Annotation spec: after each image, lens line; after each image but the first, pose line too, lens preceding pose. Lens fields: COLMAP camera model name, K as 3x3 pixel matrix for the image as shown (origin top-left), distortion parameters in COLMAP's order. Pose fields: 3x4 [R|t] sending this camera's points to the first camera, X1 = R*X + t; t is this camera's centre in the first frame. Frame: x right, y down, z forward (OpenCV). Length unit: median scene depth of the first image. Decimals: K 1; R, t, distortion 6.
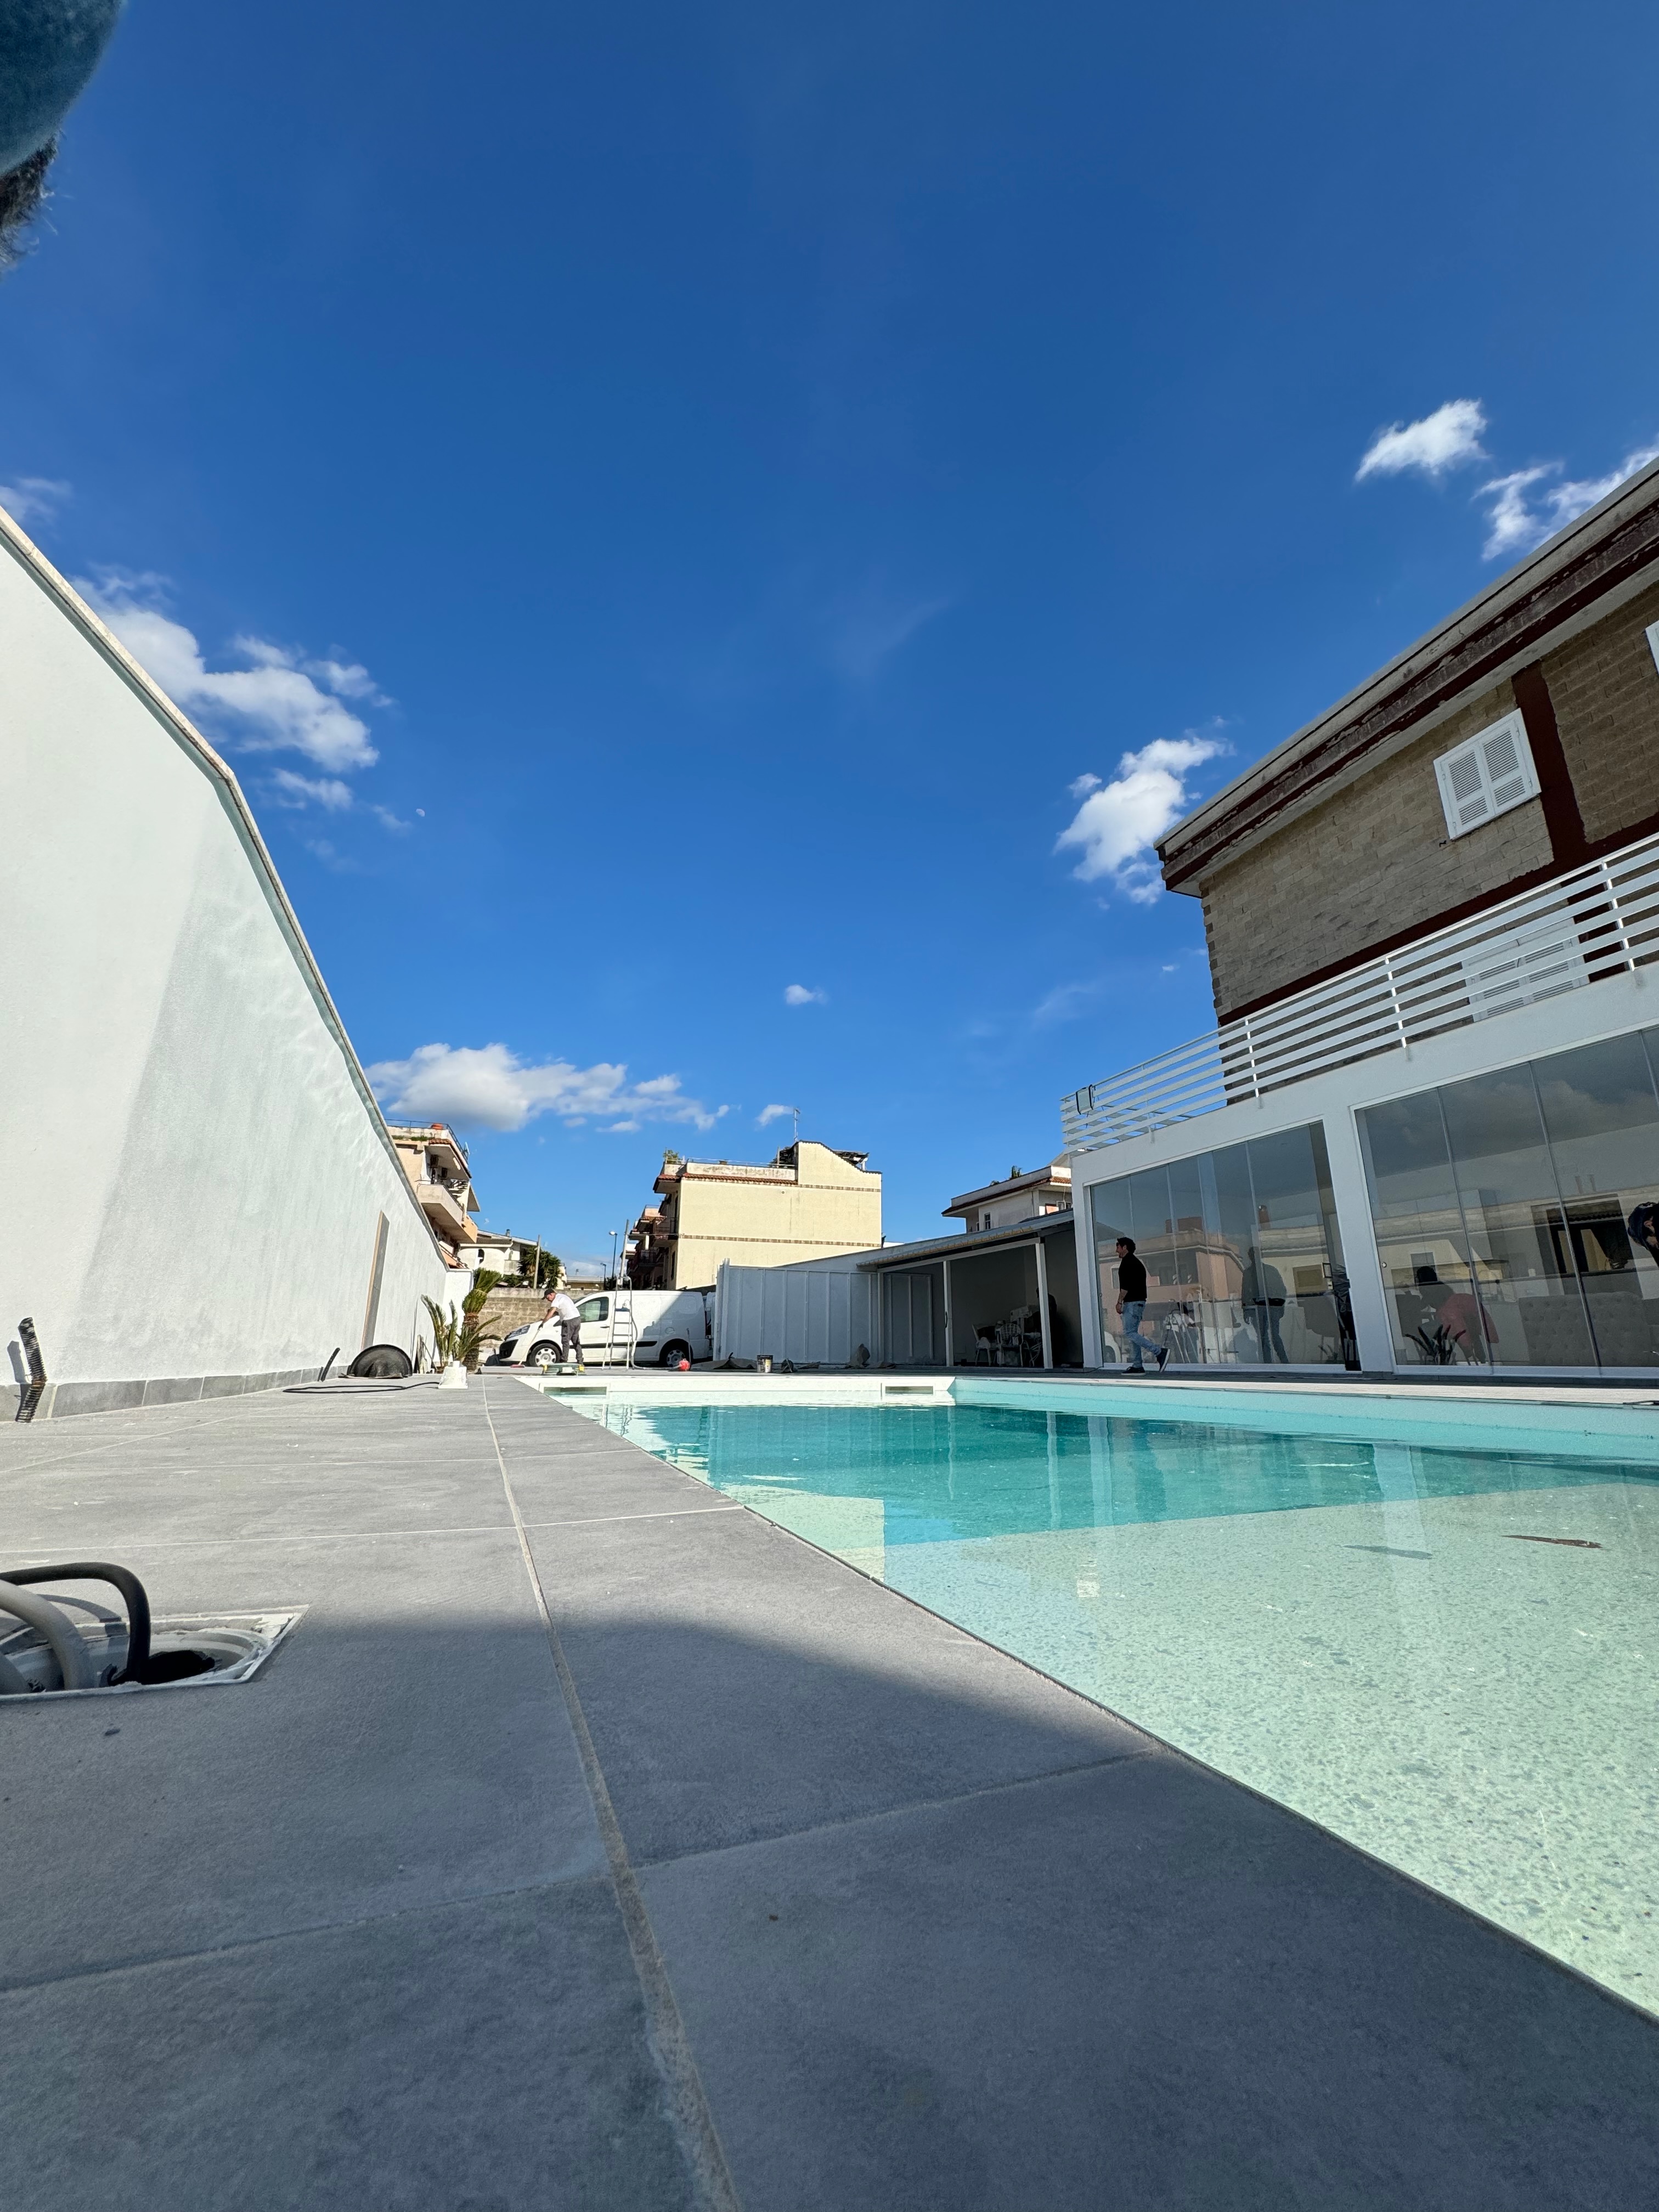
lens RADIAL K [[888.1, 0, 829.5], [0, 888.1, 1098.1], [0, 0, 1]] dist [0.011650, 0.000080]
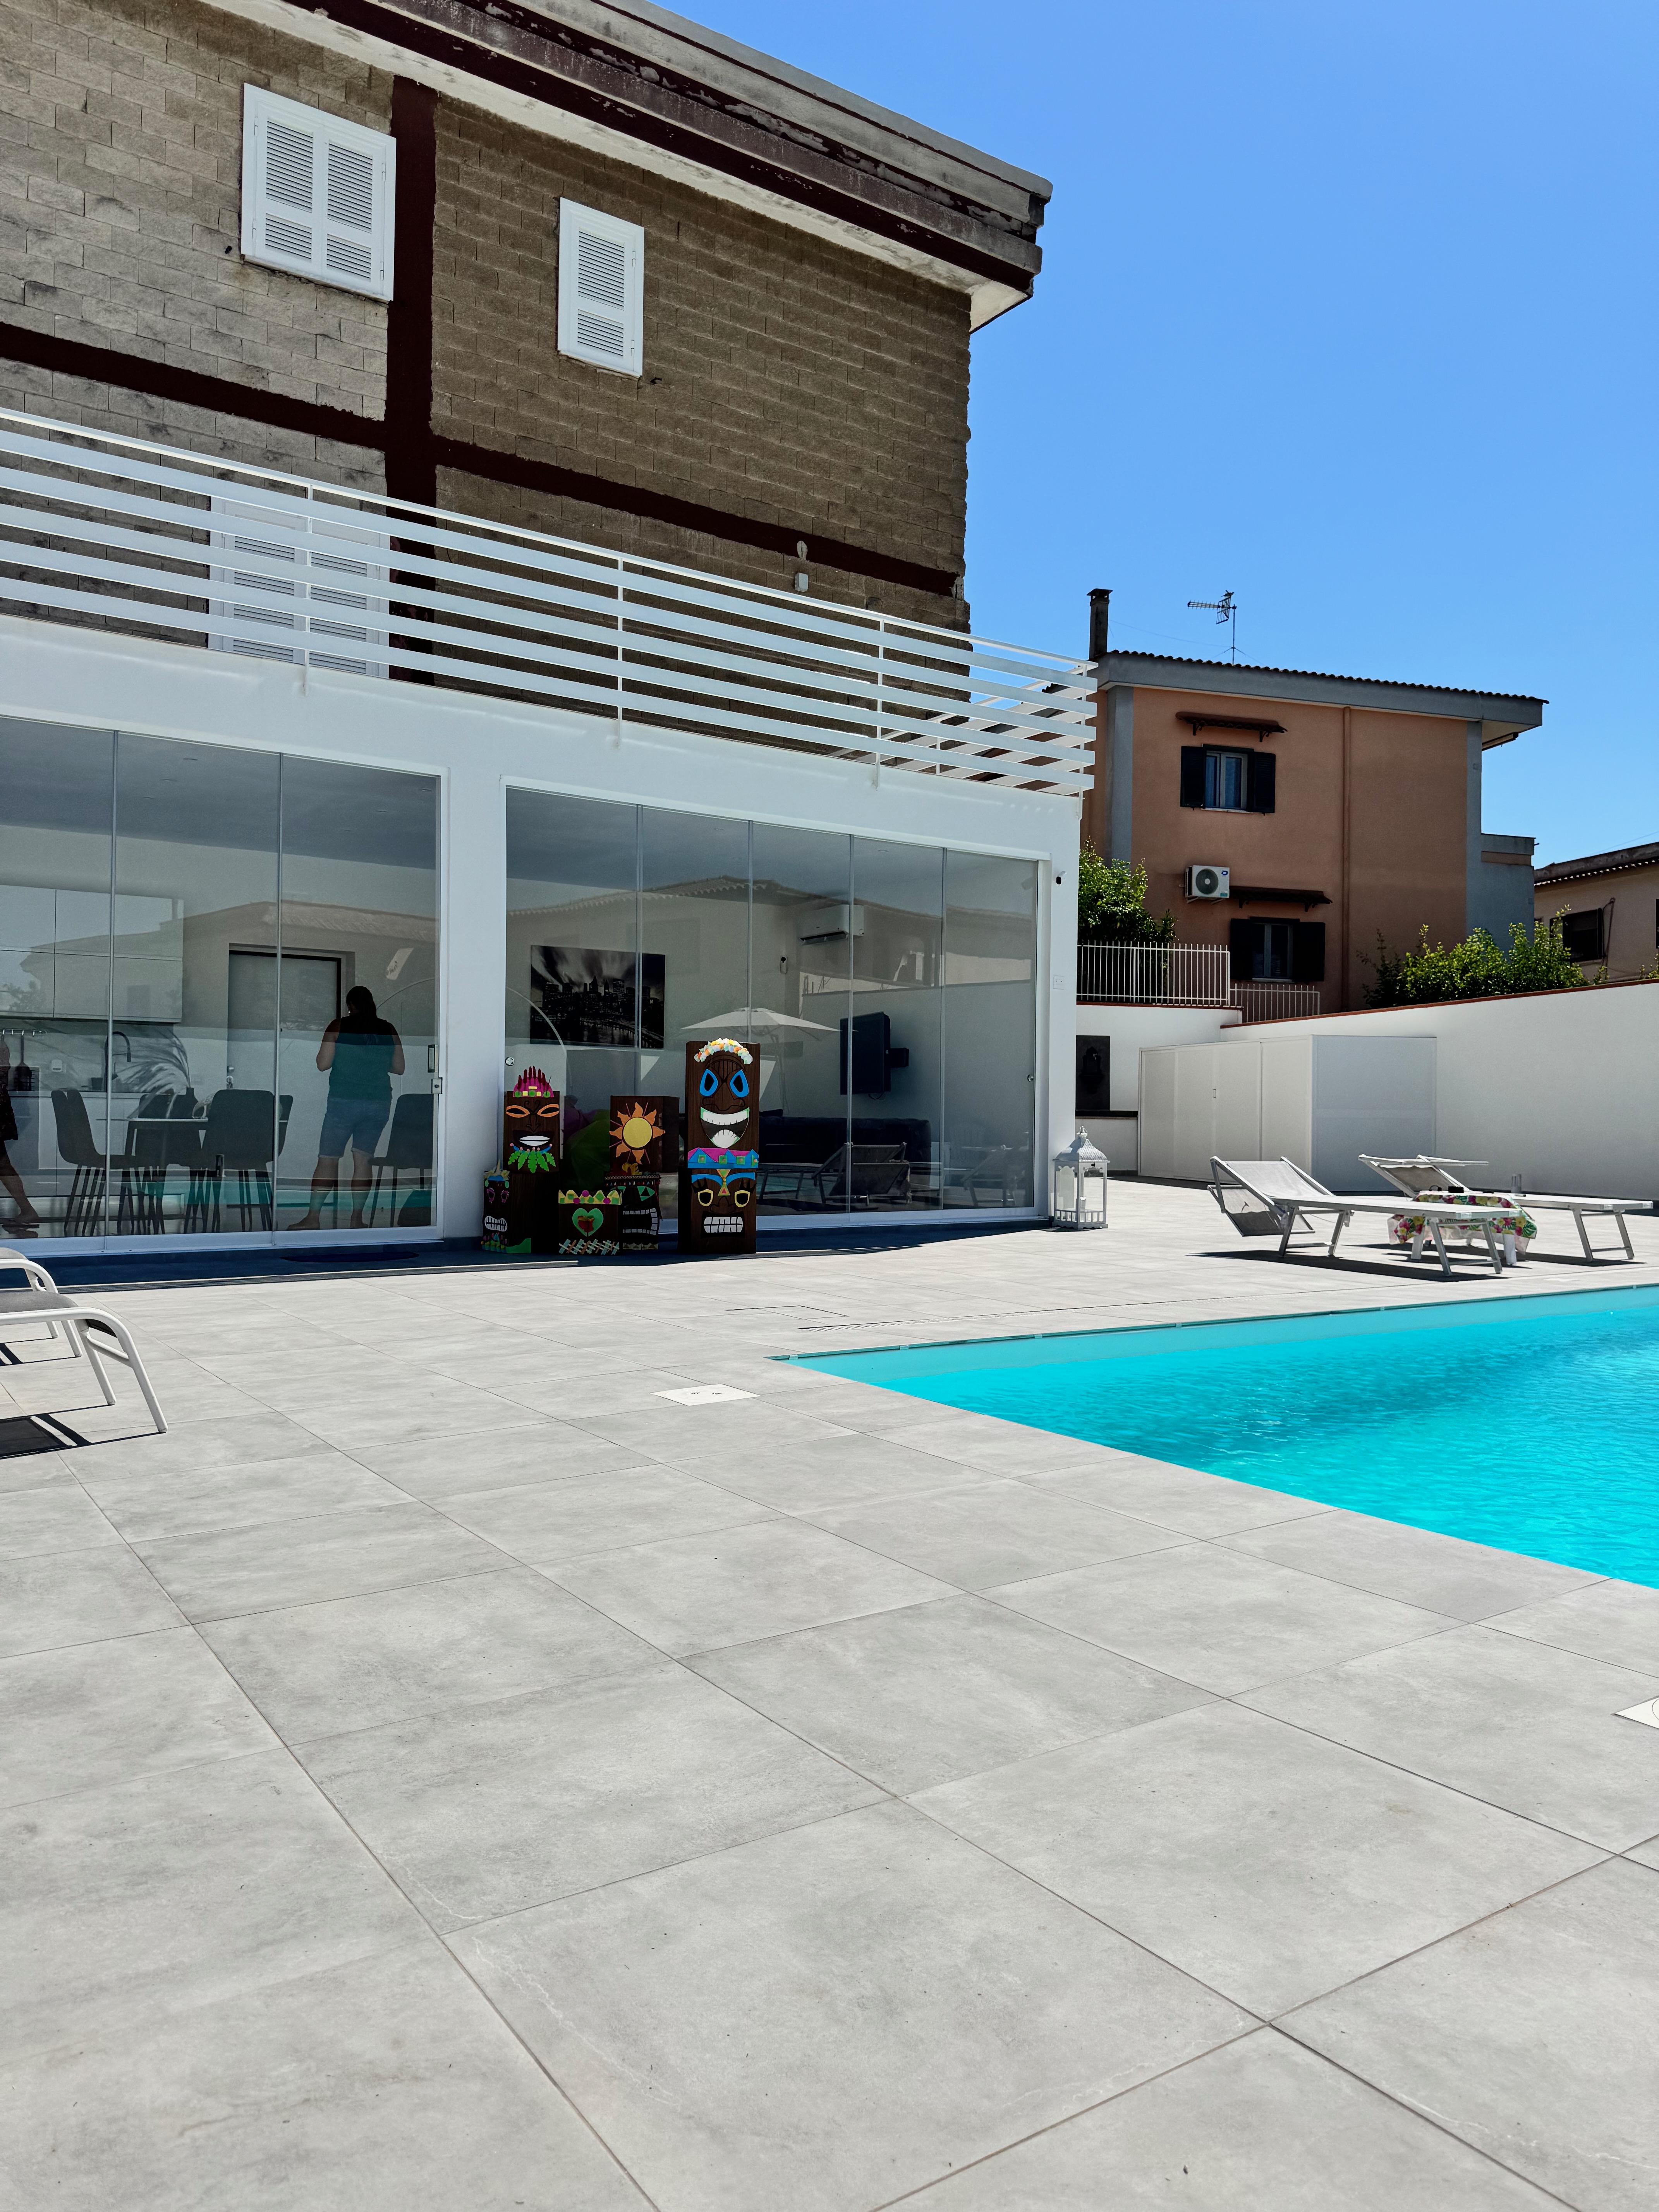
lens RADIAL K [[1565.2, 0, 829.5], [0, 1565.2, 1106.0], [0, 0, 1]] dist [0.143655, -0.256840]
pose [[-0.230783, 0.001521, 0.973004, -0.276772], [-0.288317, 0.954982, -0.069878, 0.143651], [-0.929308, -0.296660, -0.219955, 0.648879]]
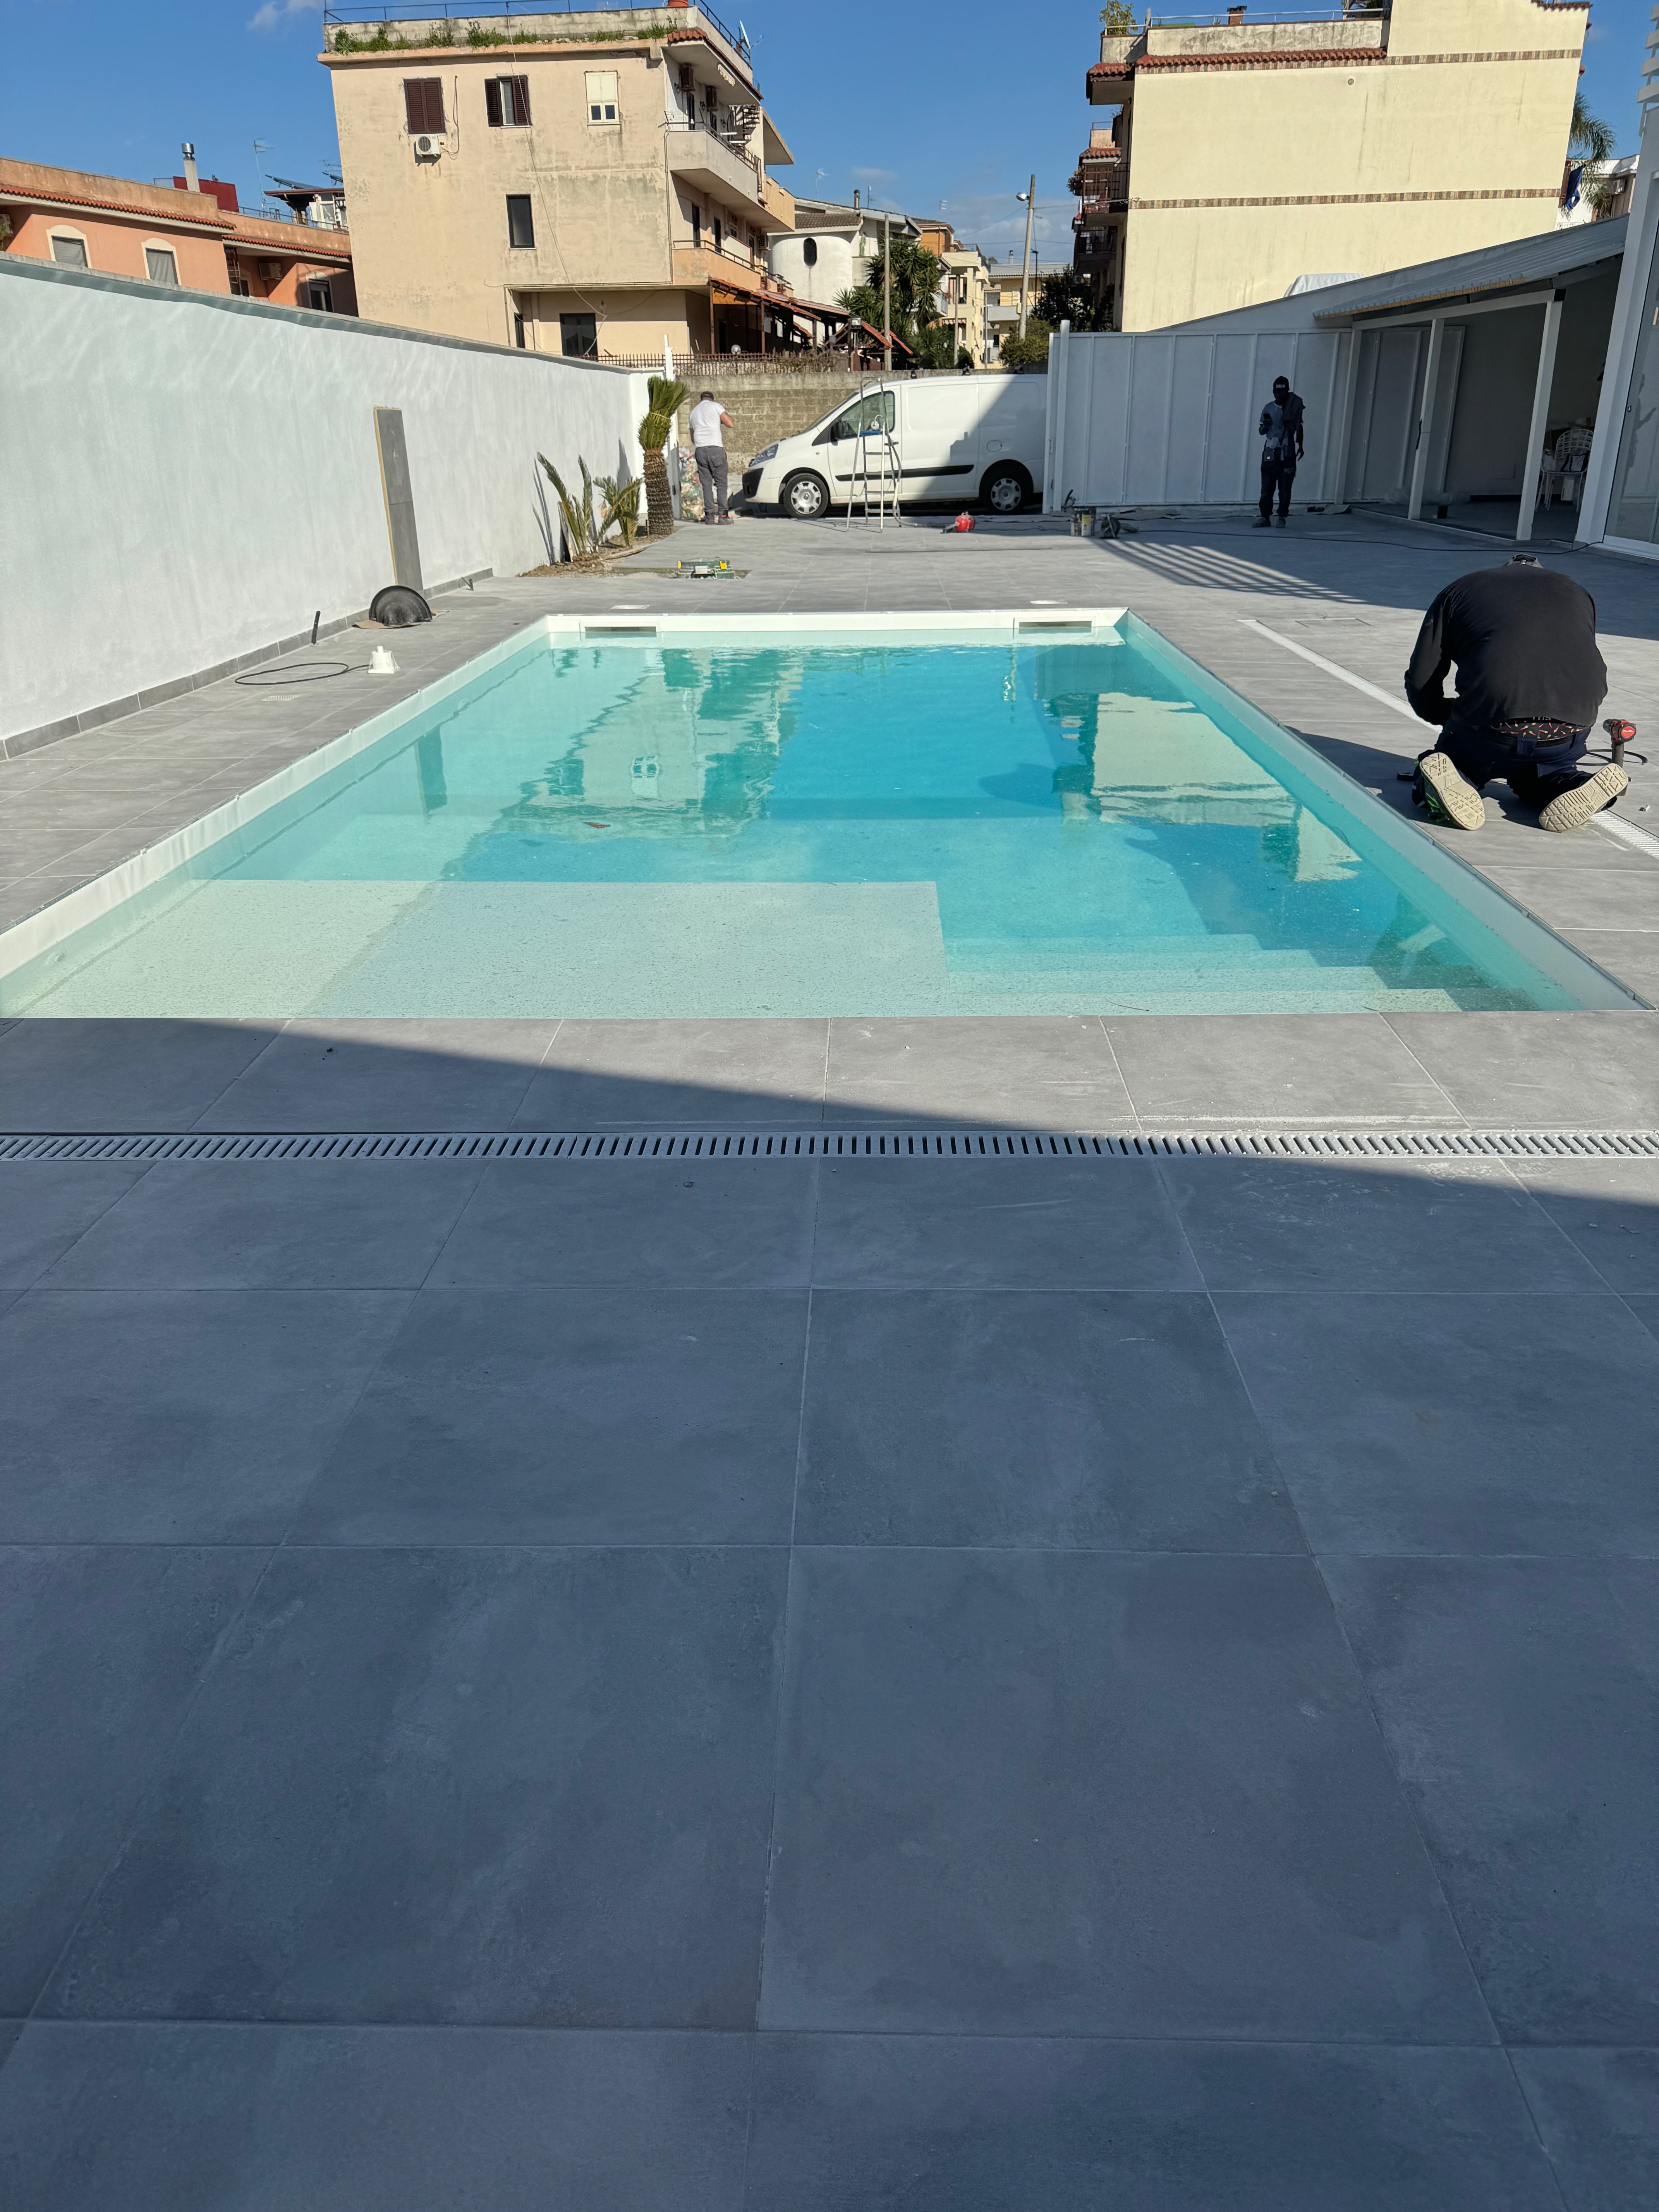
lens RADIAL K [[1584.3, 0, 818.4], [0, 1584.3, 1108.1], [0, 0, 1]] dist [0.052941, -0.036974]
pose [[0.919719, 0.139925, -0.366795, 0.243574], [0.127984, 0.776410, 0.617097, -0.111069], [0.371130, -0.614499, 0.696170, -0.134707]]
